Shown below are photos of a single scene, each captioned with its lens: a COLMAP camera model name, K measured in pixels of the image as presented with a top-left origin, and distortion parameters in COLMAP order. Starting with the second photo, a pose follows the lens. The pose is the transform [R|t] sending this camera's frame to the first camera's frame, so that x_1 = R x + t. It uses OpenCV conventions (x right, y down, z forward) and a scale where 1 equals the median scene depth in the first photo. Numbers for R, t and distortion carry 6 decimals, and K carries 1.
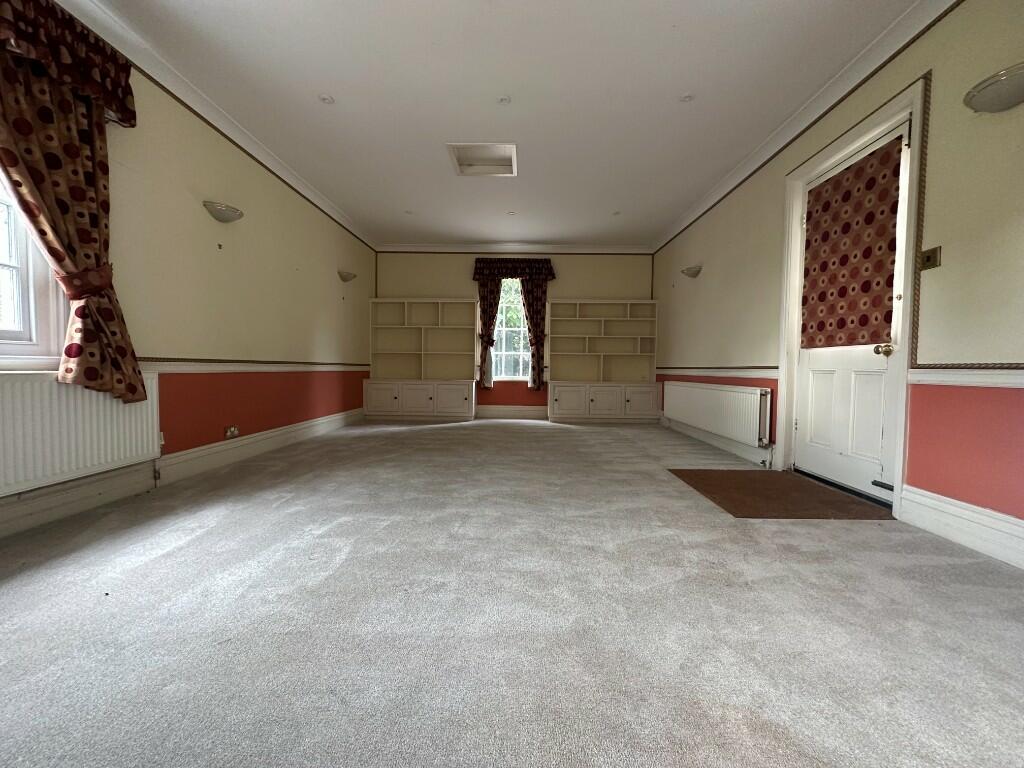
lens RADIAL K [[406.0, 0, 511.4], [0, 406.0, 383.3], [0, 0, 1]] dist [-0.002410, 0.000719]
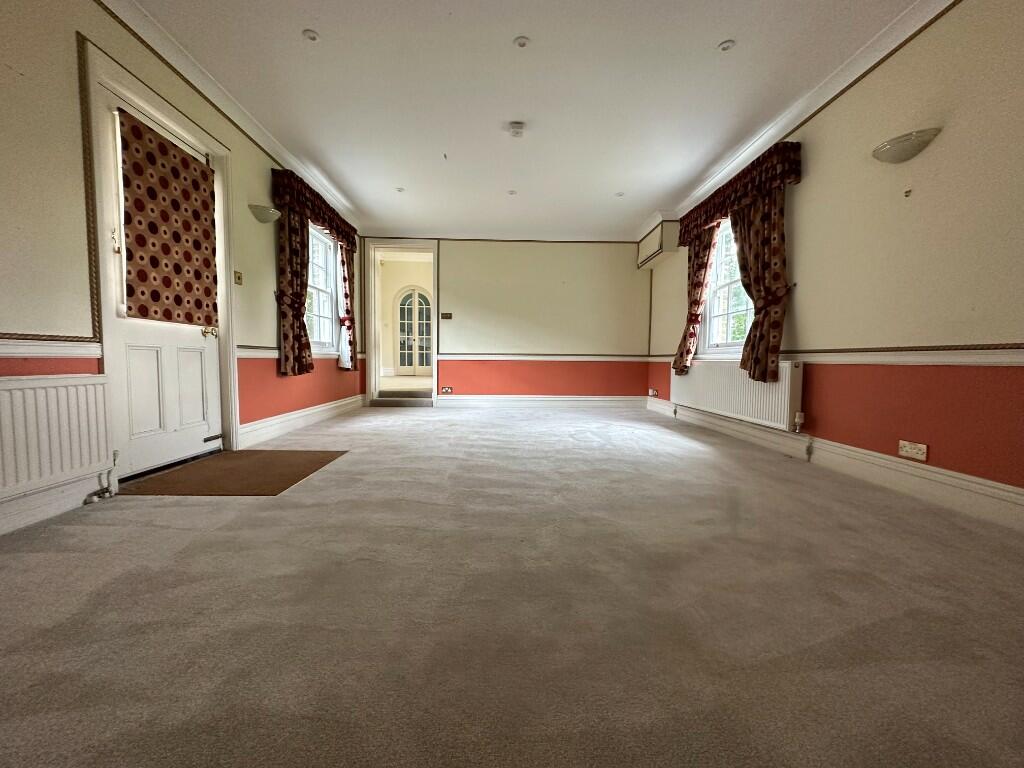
lens RADIAL K [[406.0, 0, 511.3], [0, 406.0, 384.4], [0, 0, 1]] dist [-0.002410, 0.000719]
pose [[-0.998147, -0.017351, -0.058325, 0.046659], [-0.023017, 0.994926, 0.097936, -0.058008], [0.056330, 0.099097, -0.993482, 2.071982]]
